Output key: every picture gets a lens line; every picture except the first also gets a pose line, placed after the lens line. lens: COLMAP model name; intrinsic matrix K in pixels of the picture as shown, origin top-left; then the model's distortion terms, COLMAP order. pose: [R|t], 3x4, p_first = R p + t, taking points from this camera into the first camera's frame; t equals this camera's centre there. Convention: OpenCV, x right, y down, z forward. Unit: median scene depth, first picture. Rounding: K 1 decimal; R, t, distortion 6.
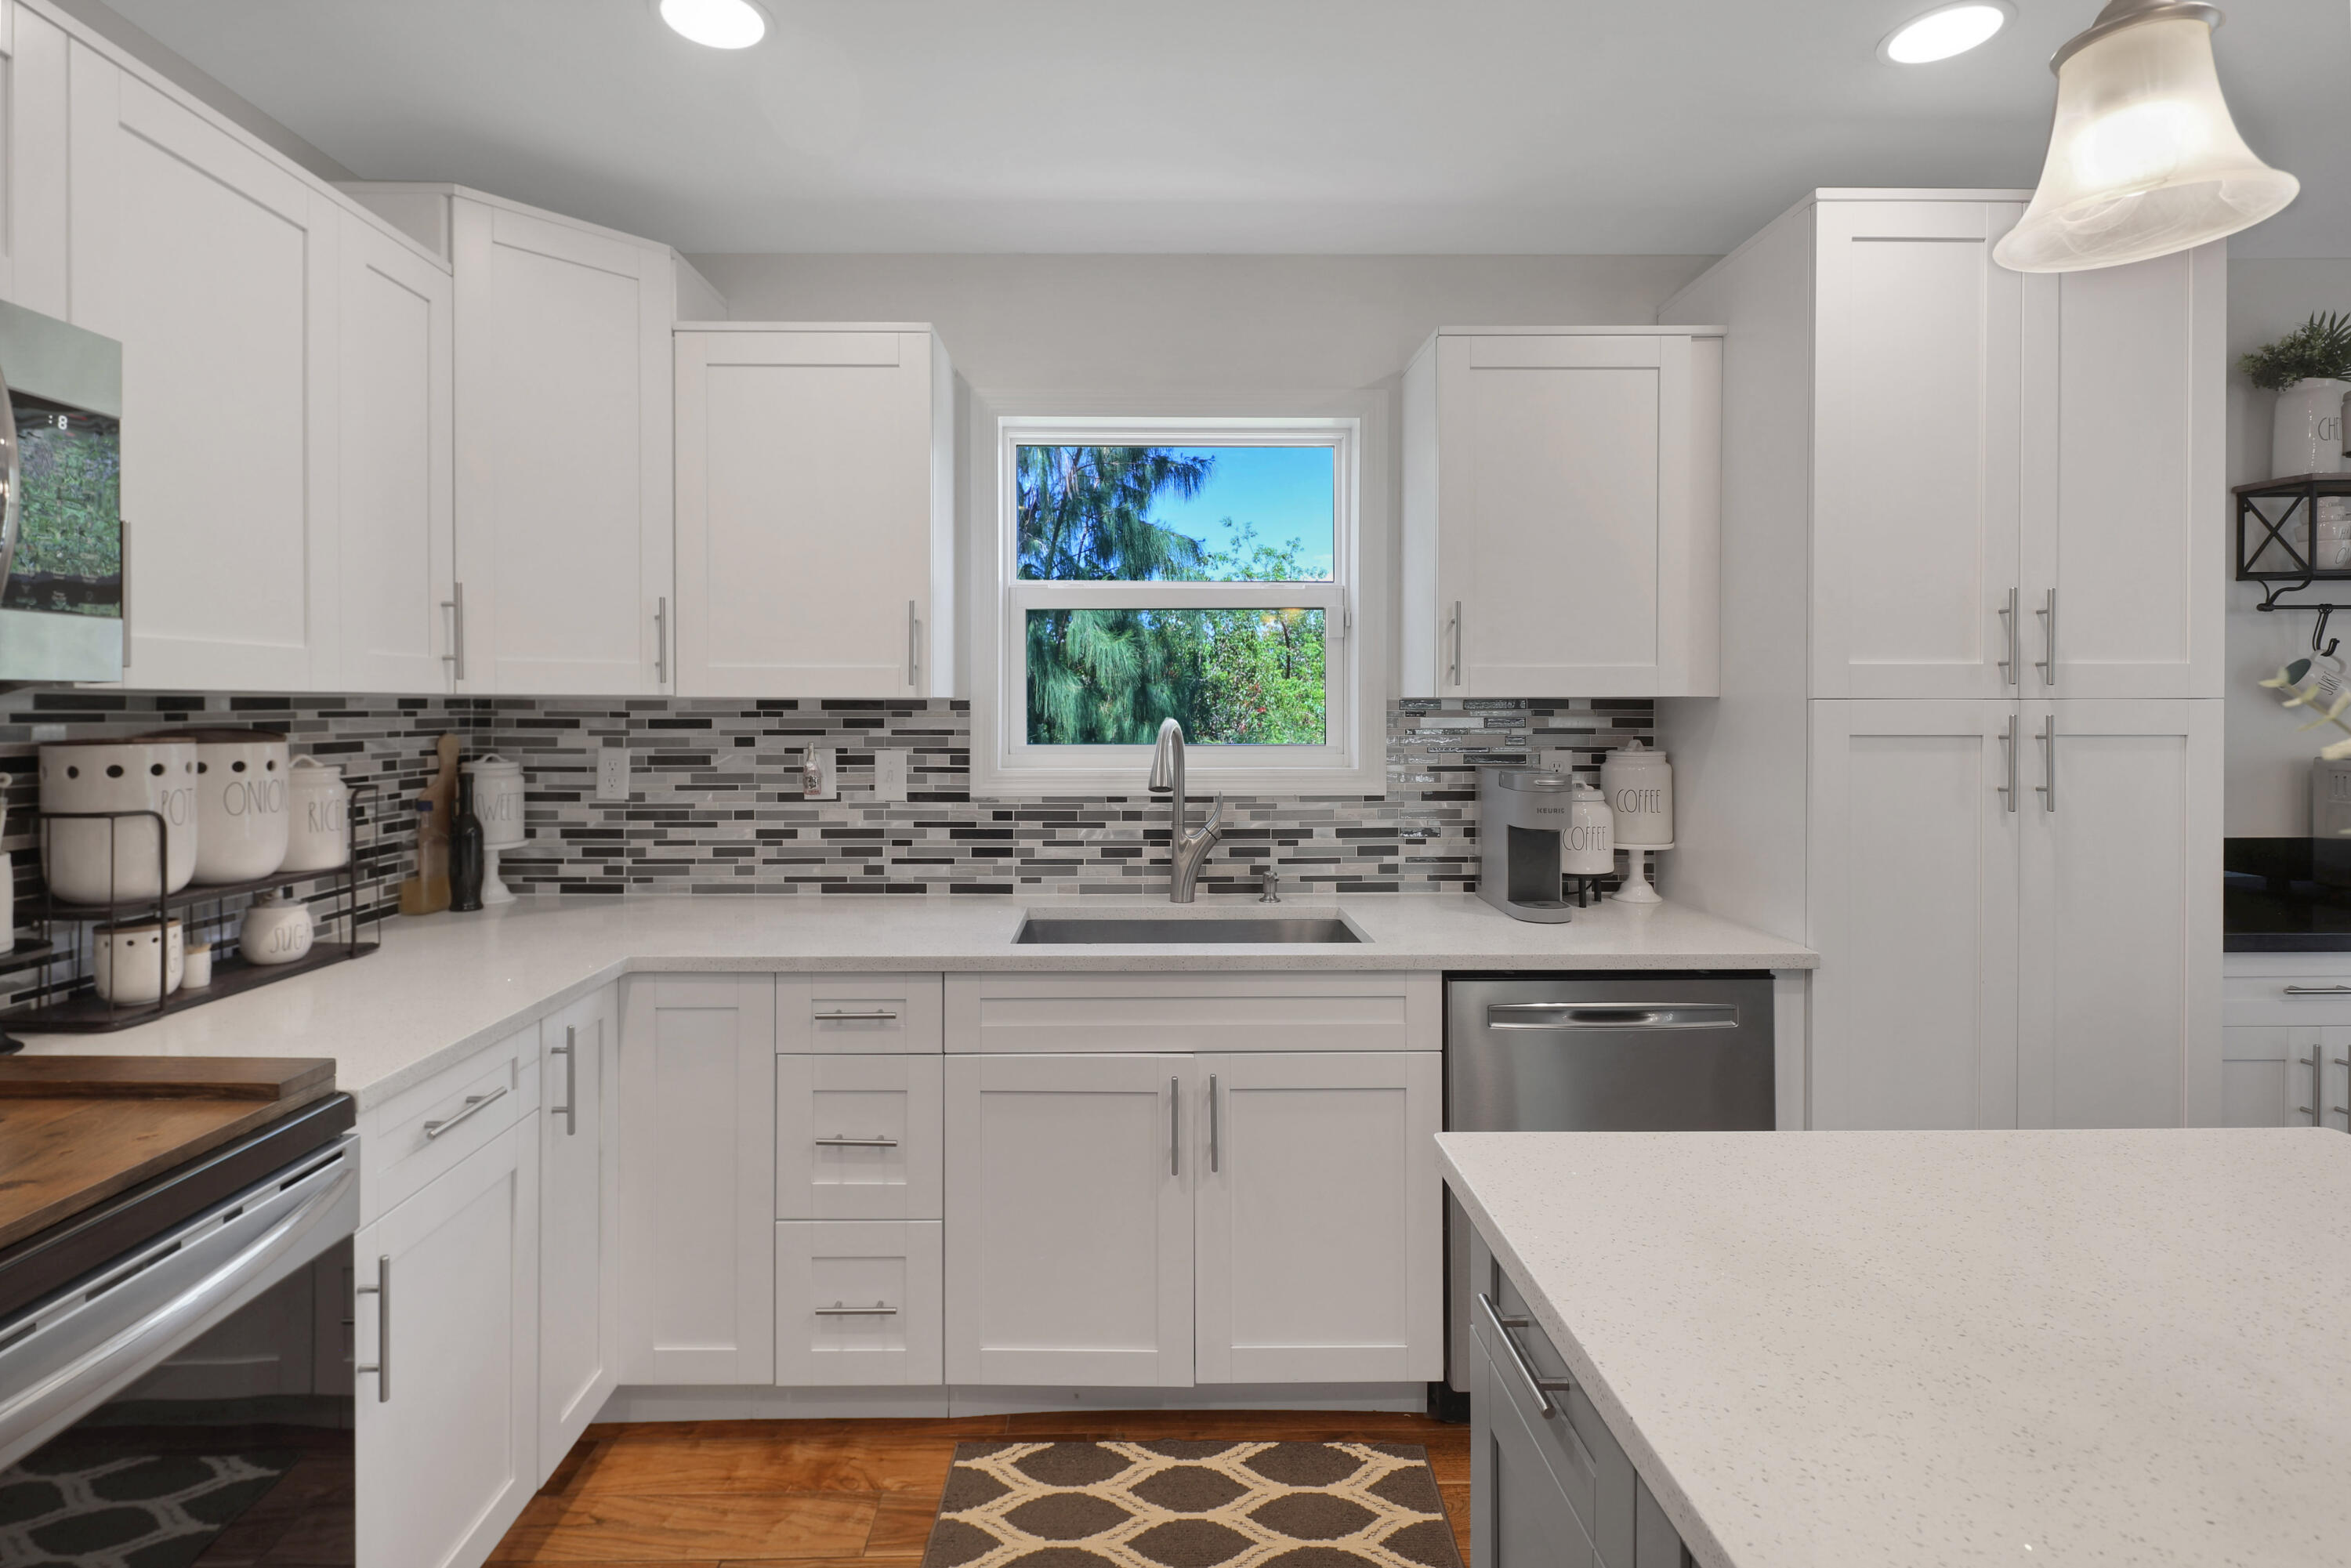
lens RADIAL K [[1182.9, 0, 1173.5], [0, 1182.9, 722.2], [0, 0, 1]] dist [0.014353, -0.009274]
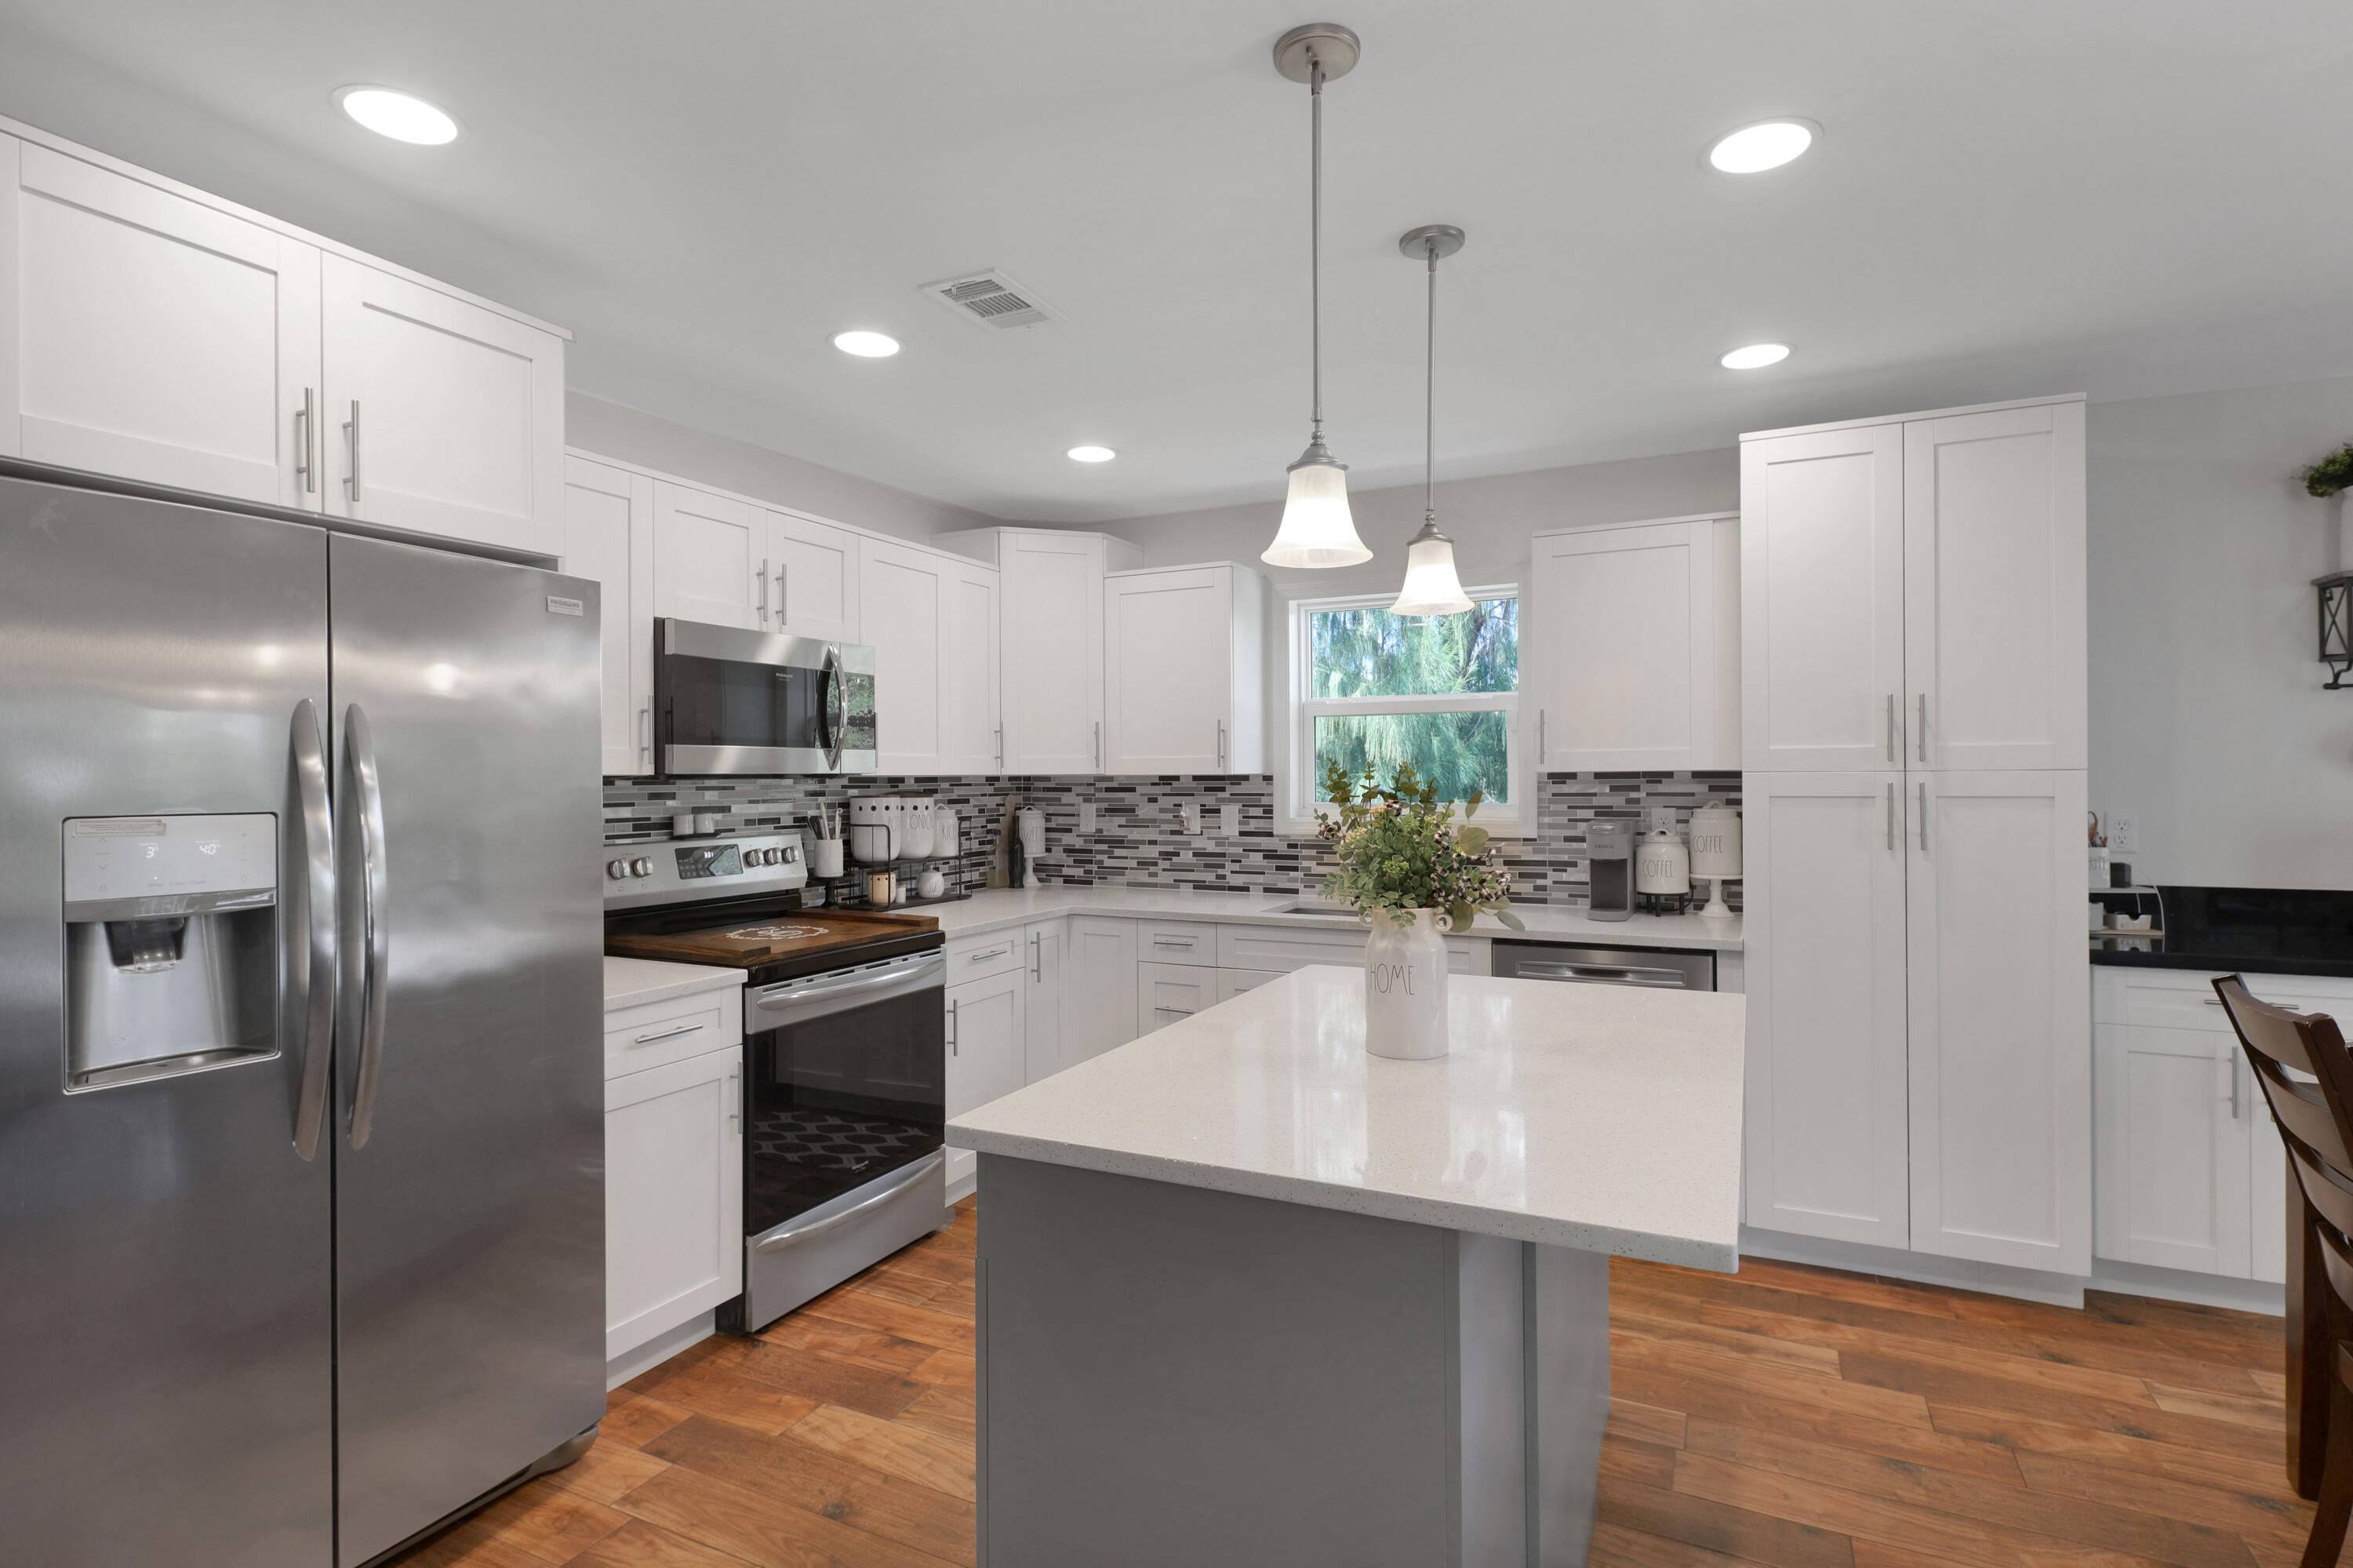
lens RADIAL K [[1184.0, 0, 1165.4], [0, 1184.0, 783.1], [0, 0, 1]] dist [0.014353, -0.009274]
pose [[0.884182, -0.003510, -0.467130, 0.460725], [0.000737, 0.999981, -0.006119, 0.002509], [0.467142, 0.005066, 0.884168, -0.517179]]
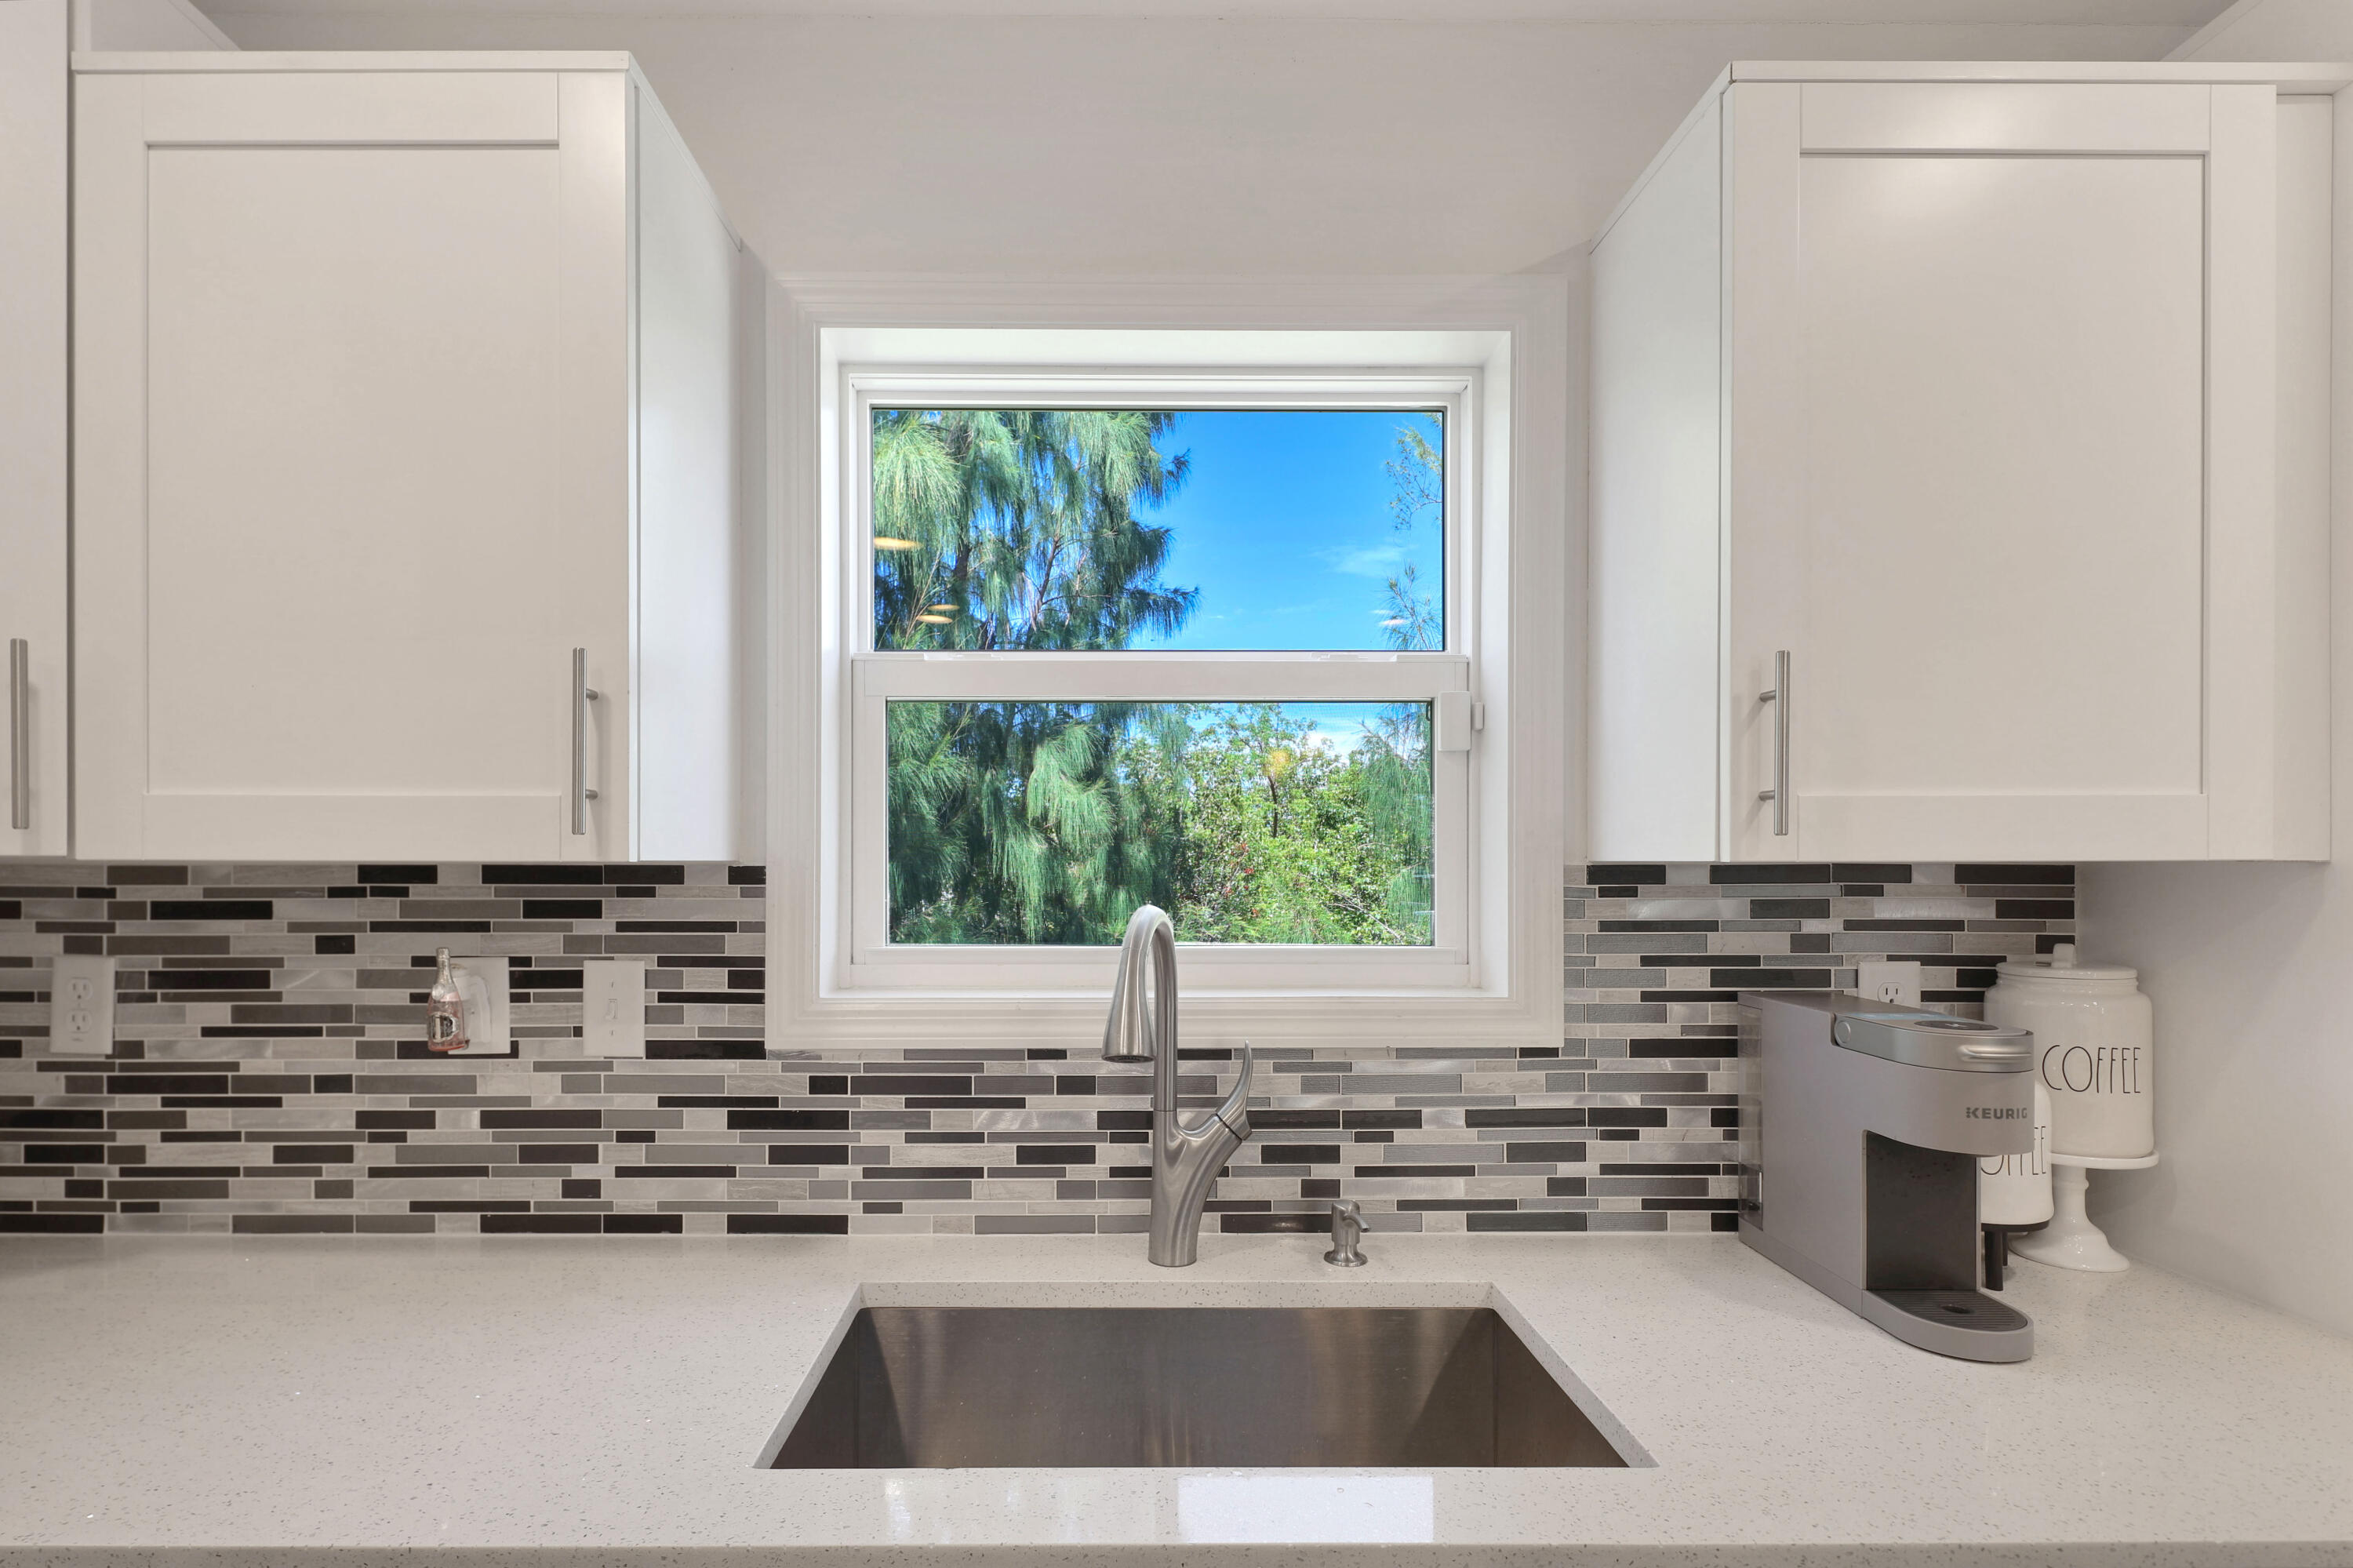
lens RADIAL K [[1184.0, 0, 1144.9], [0, 1184.0, 868.2], [0, 0, 1]] dist [0.014353, -0.009274]
pose [[0.999983, 0.000832, -0.005690, -0.001673], [-0.000900, 0.999928, -0.011950, -0.010891], [0.005679, 0.011955, 0.999912, 0.477007]]
